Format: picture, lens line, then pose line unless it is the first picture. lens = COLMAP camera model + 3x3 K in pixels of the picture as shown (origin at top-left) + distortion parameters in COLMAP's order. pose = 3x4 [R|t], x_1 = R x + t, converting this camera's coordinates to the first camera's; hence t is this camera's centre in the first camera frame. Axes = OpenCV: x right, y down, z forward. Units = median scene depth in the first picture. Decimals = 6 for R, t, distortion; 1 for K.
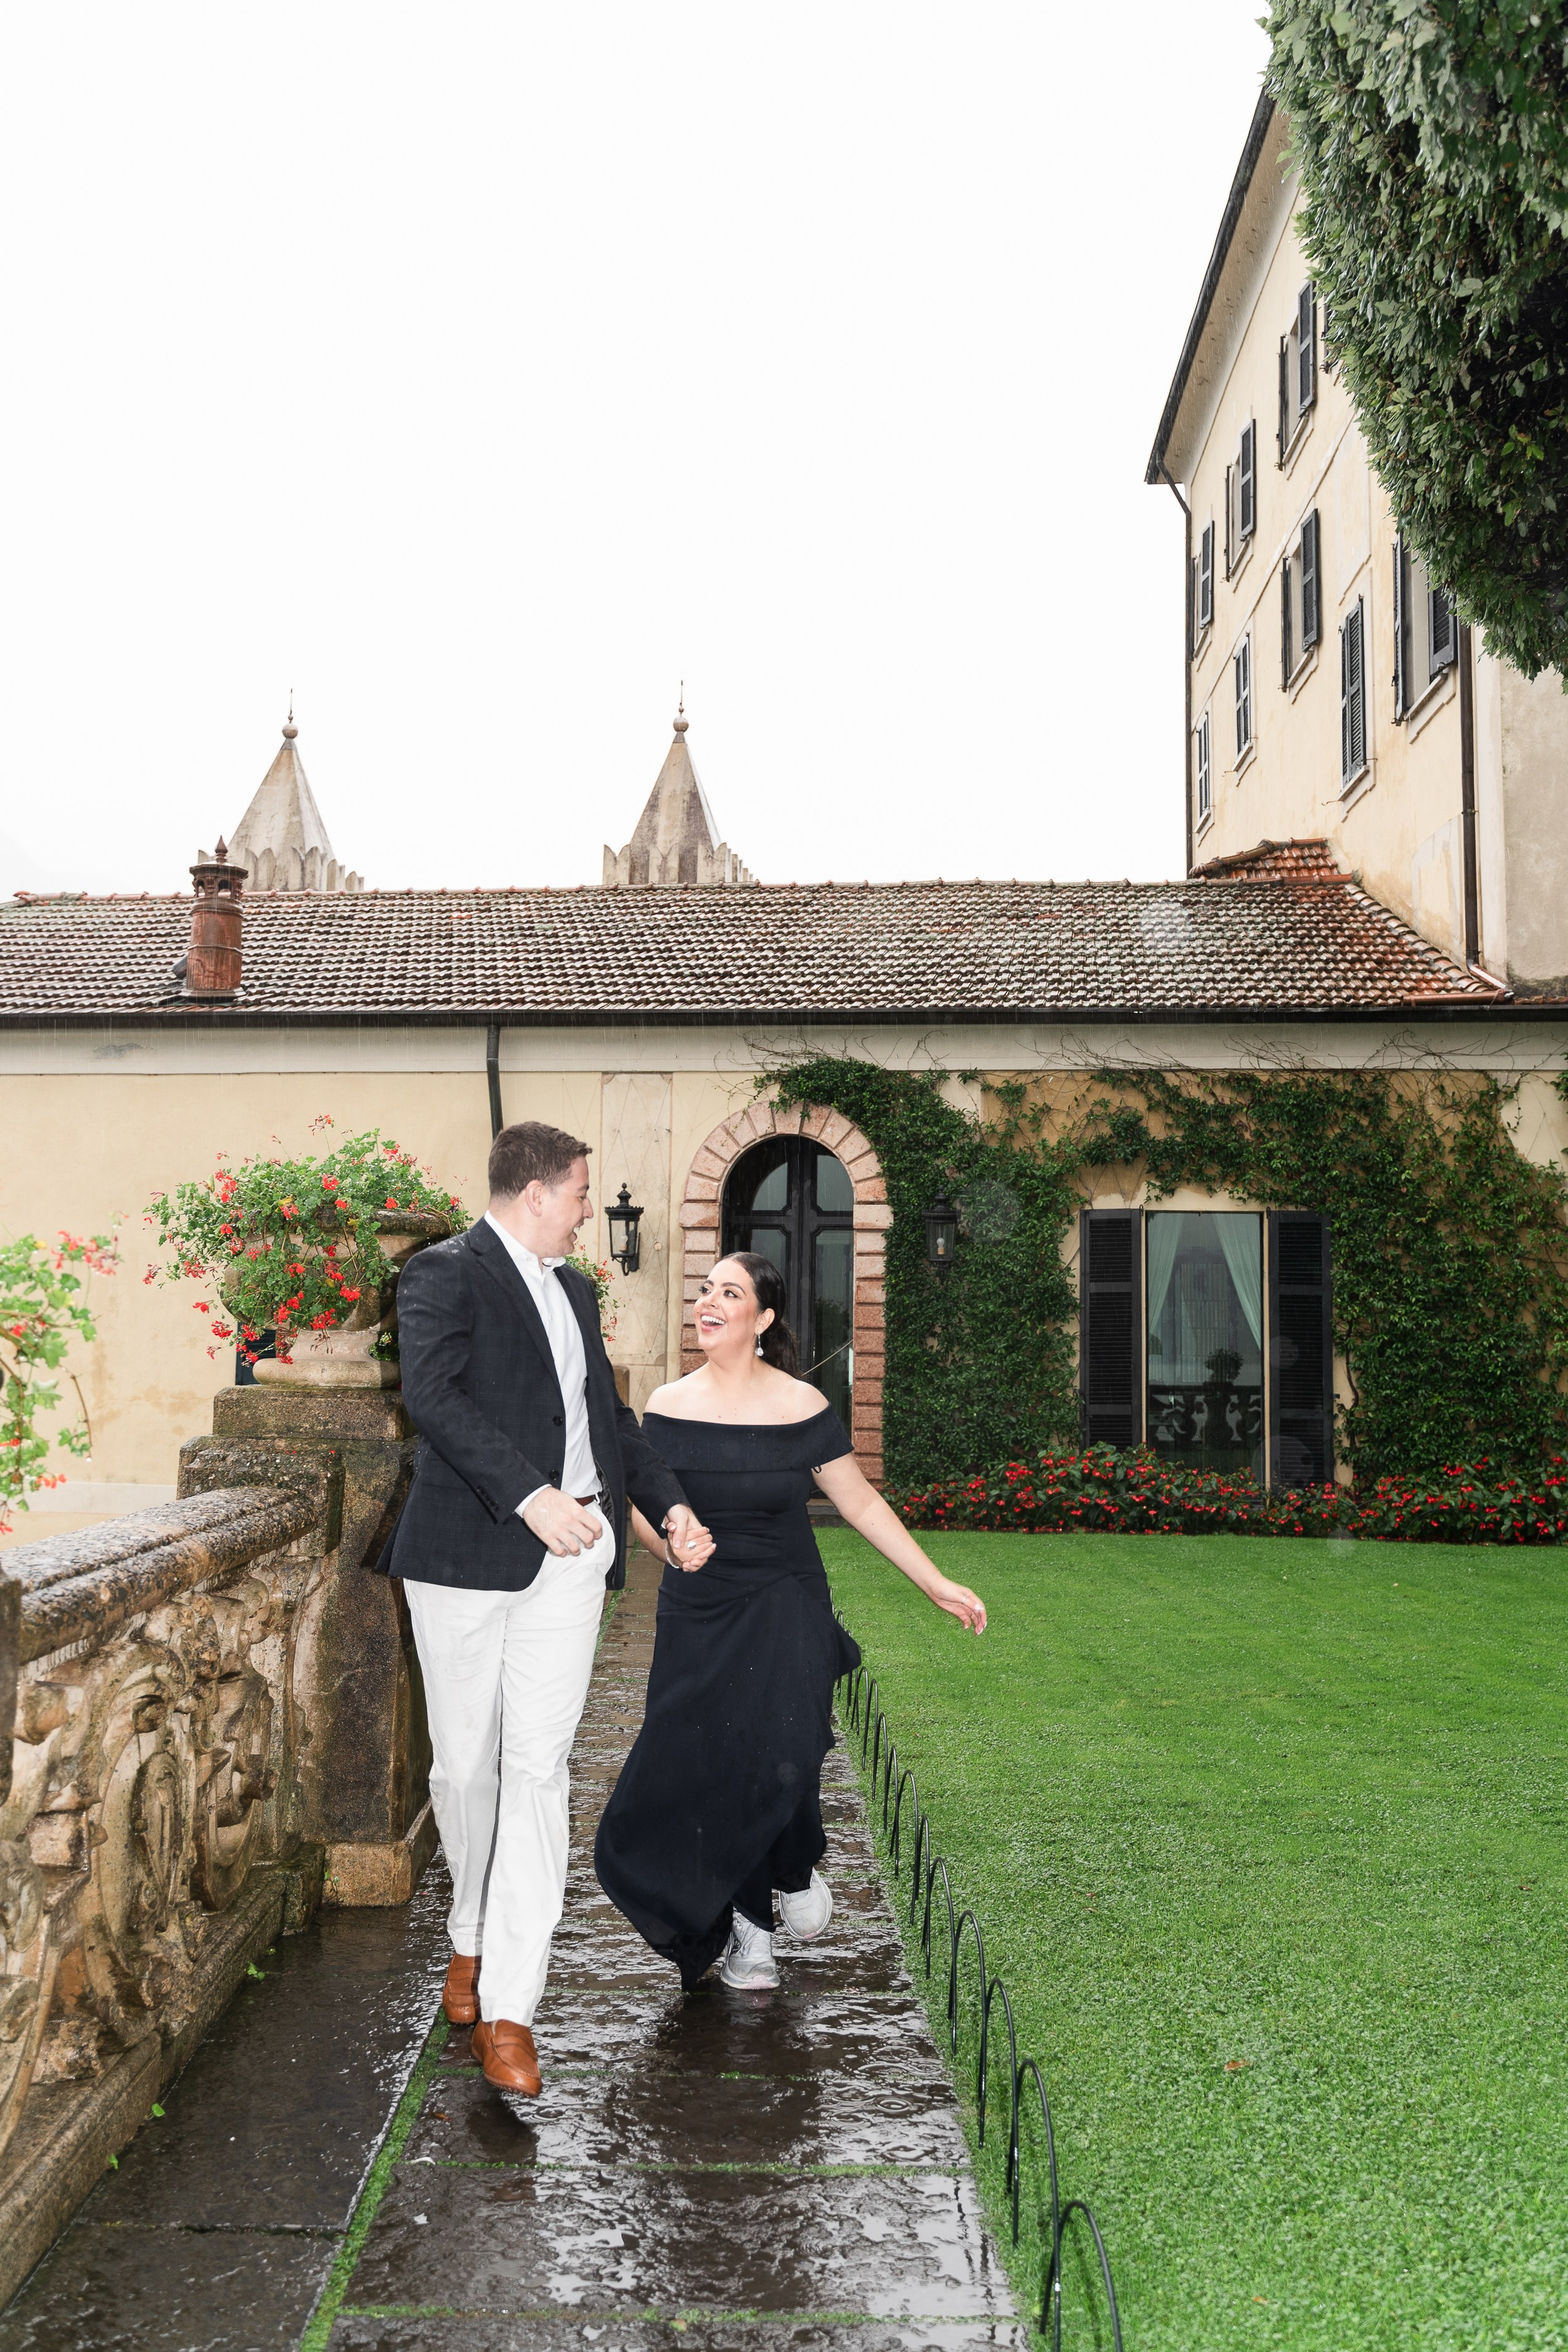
lens RADIAL K [[2032.3, 0, 742.1], [0, 2032.3, 1138.3], [0, 0, 1]] dist [-0.008214, 0.016019]
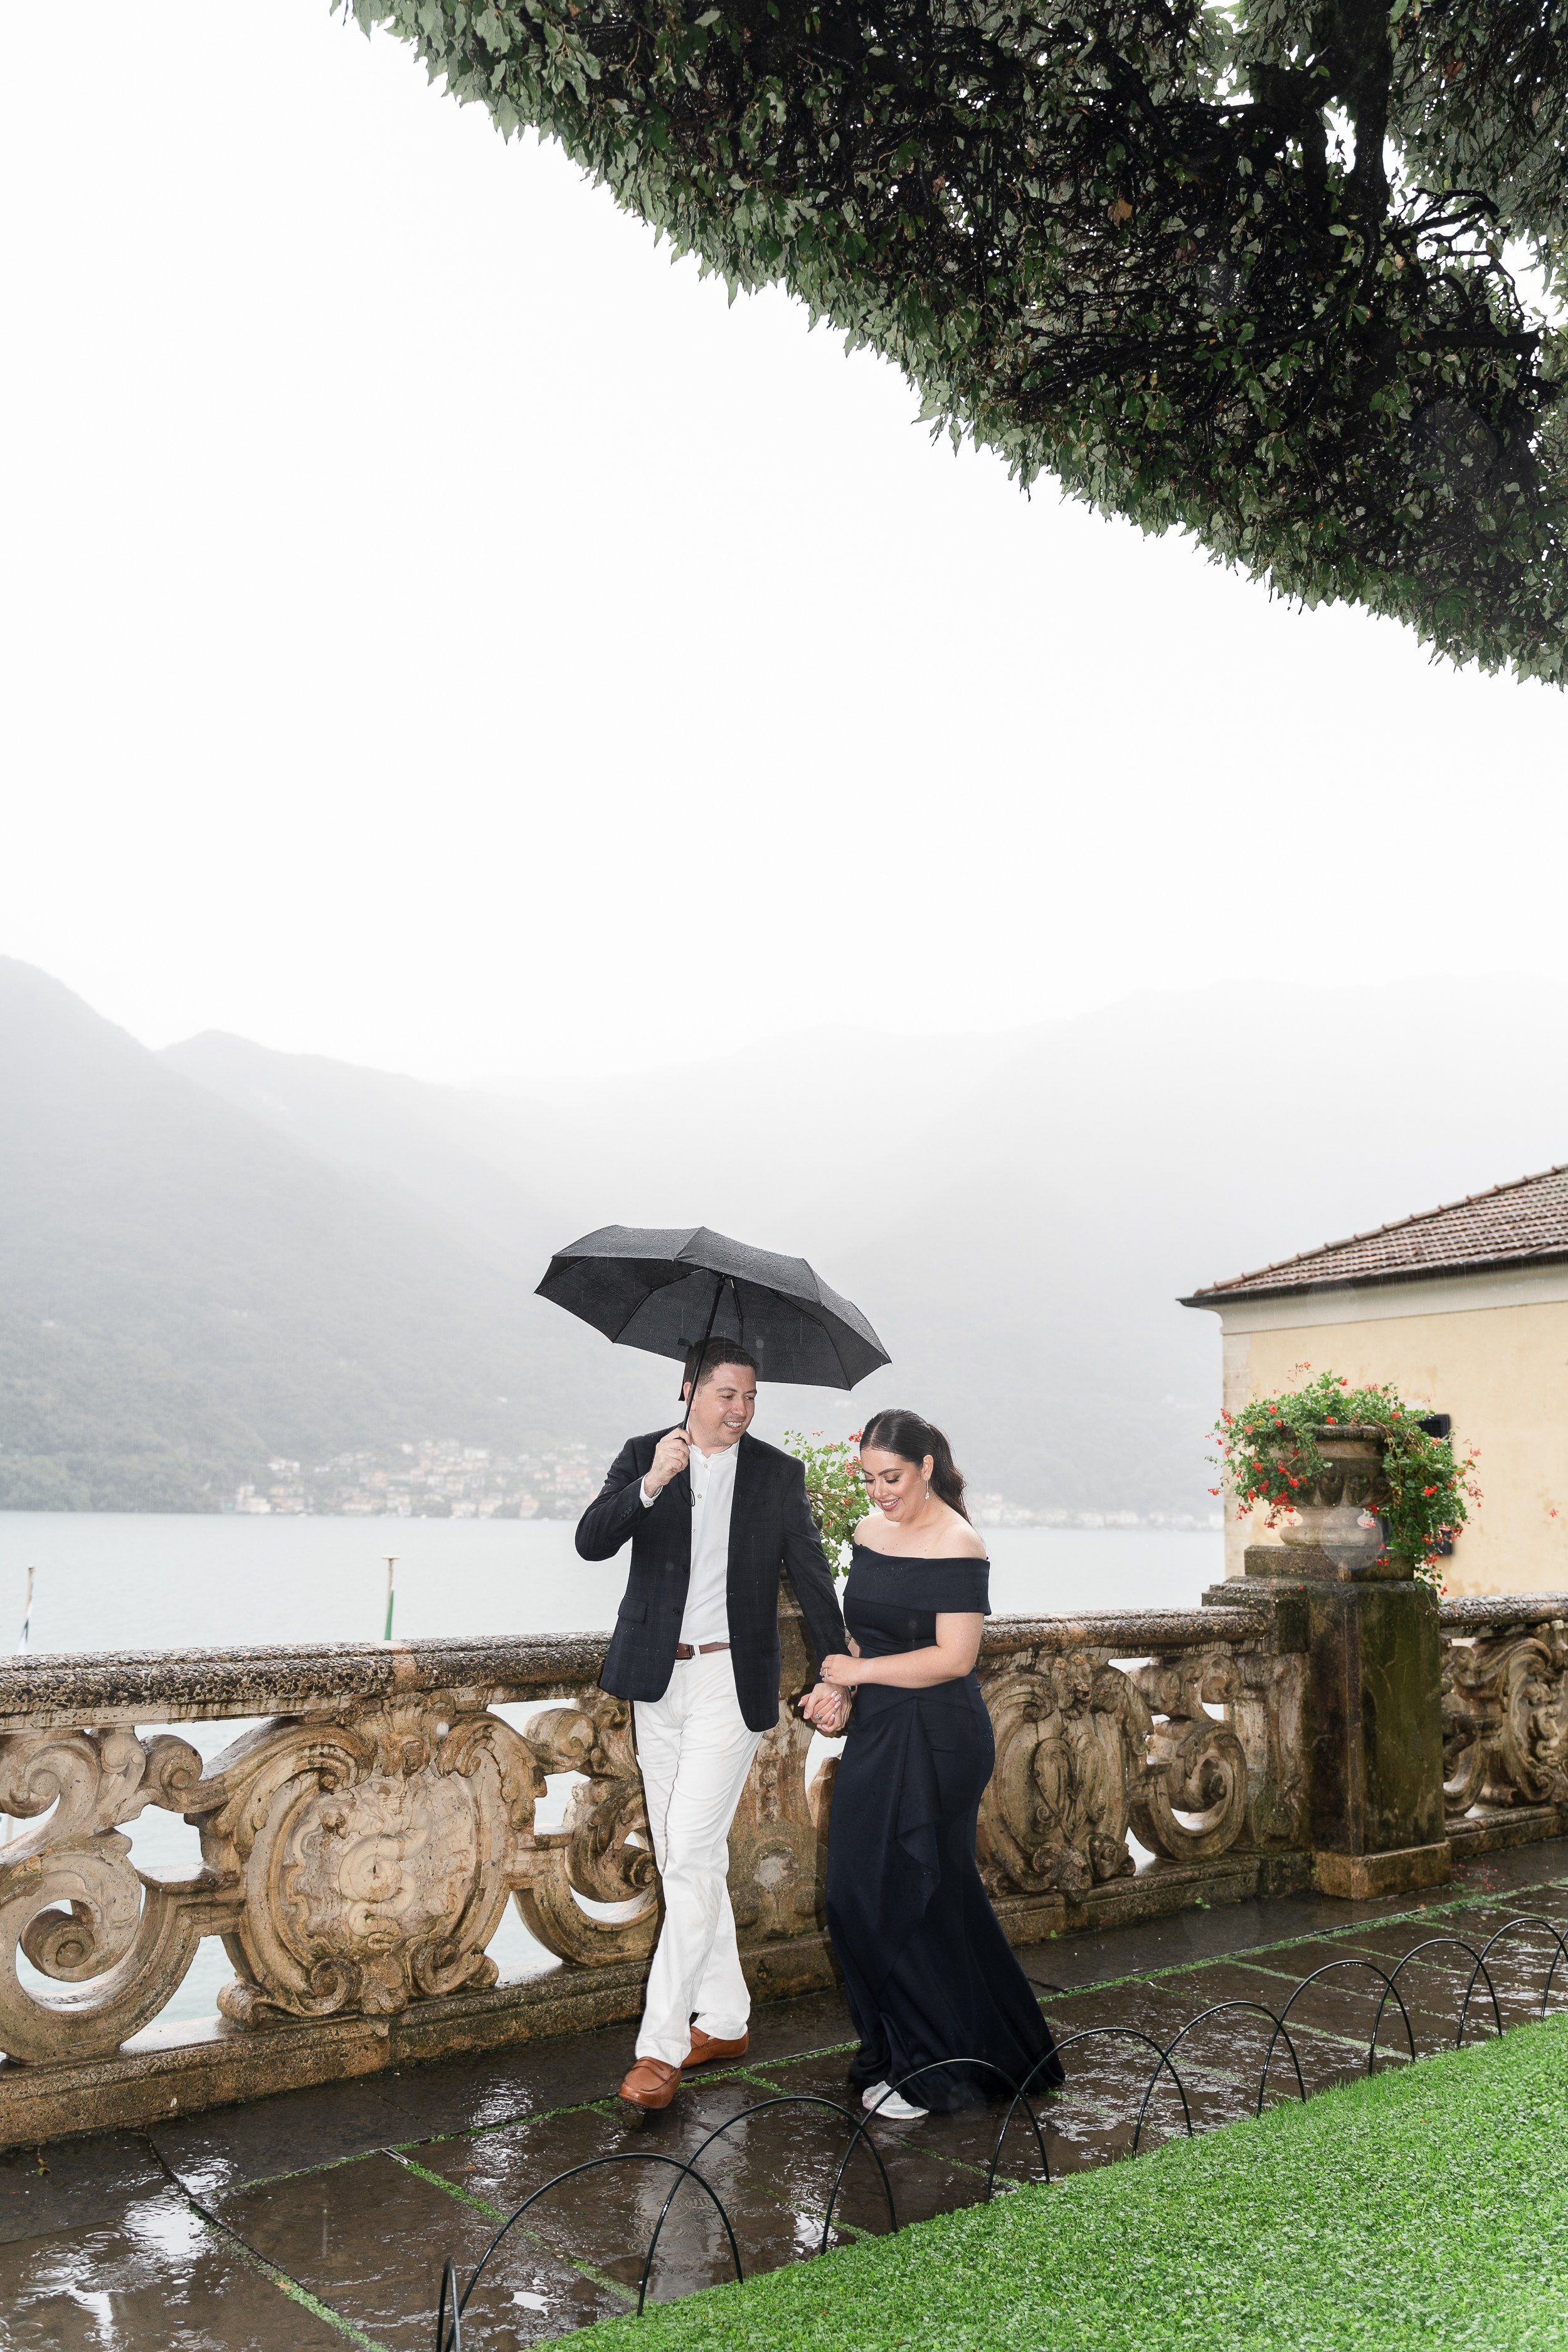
lens RADIAL K [[1917.8, 0, 765.3], [0, 1917.8, 1174.4], [0, 0, 1]] dist [-0.002641, -0.002098]
pose [[0.597324, -0.141714, -0.789380, 0.277640], [0.073140, 0.989789, -0.122347, -0.001921], [0.798658, 0.015345, 0.601590, -0.070144]]
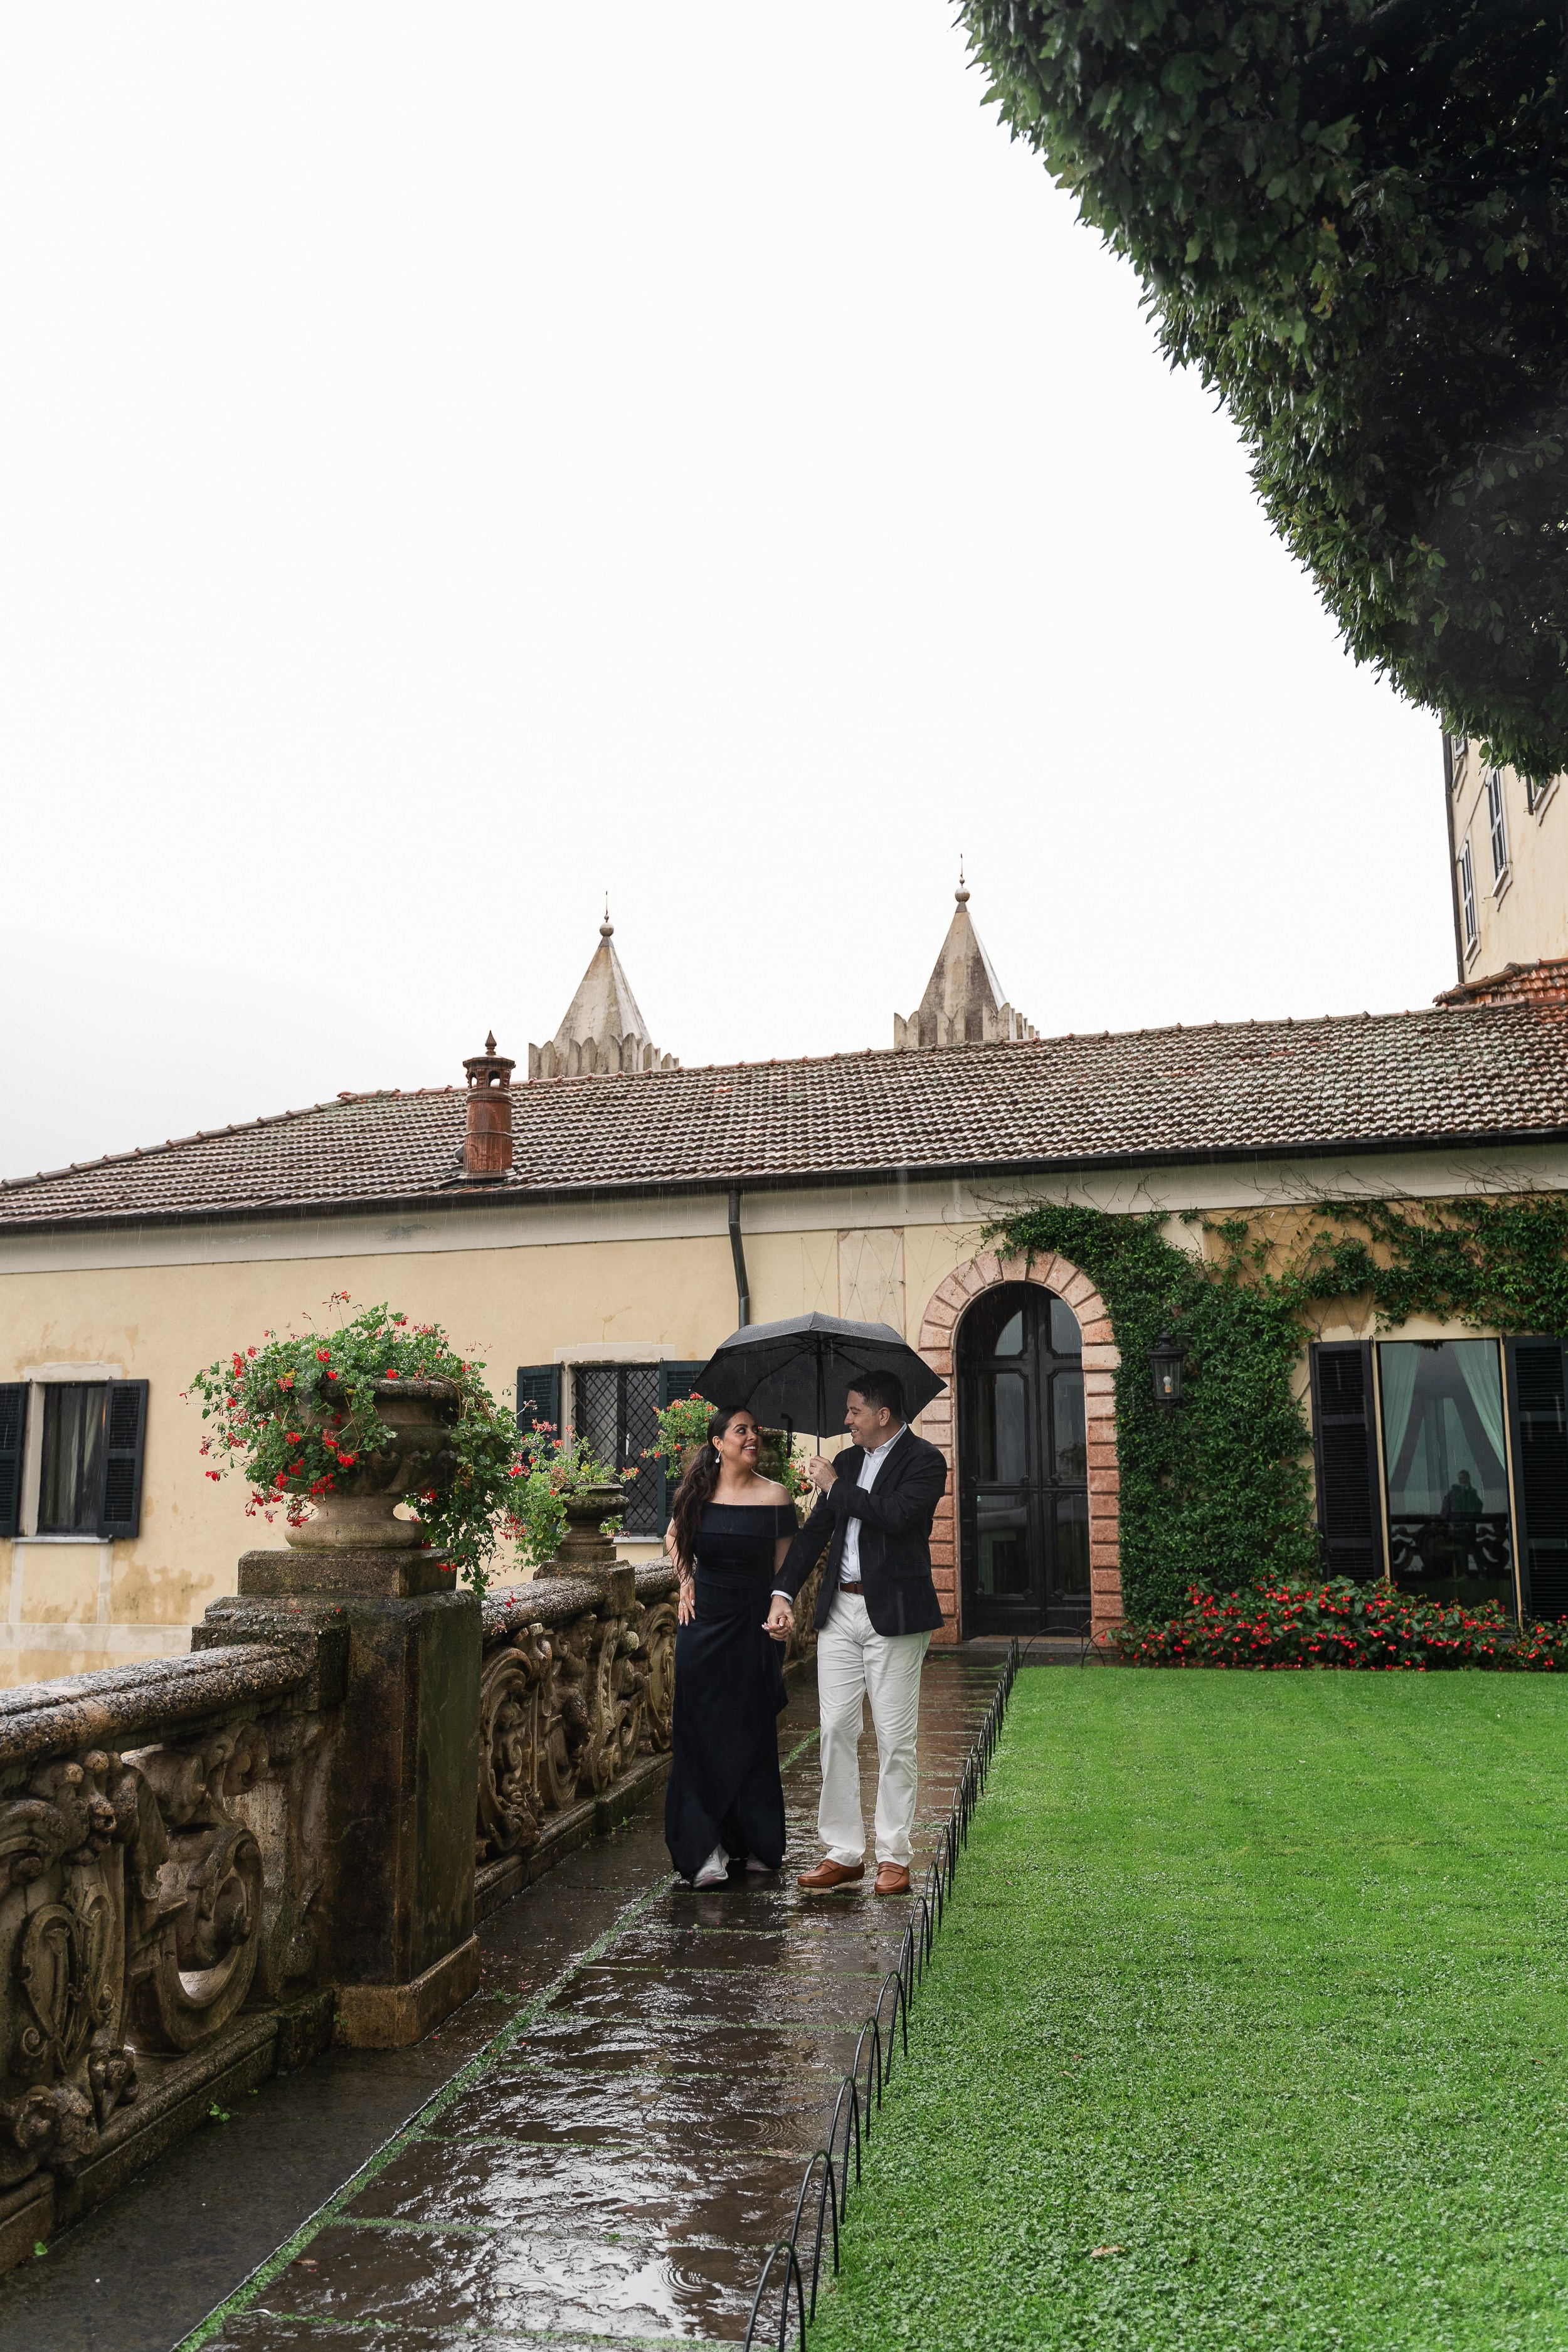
lens RADIAL K [[1917.8, 0, 775.7], [0, 1917.8, 1191.5], [0, 0, 1]] dist [-0.002641, -0.002098]
pose [[0.982484, -0.053054, -0.178635, 0.080806], [0.043978, 0.997551, -0.054388, 0.000367], [0.181083, 0.045580, 0.982411, 0.018178]]
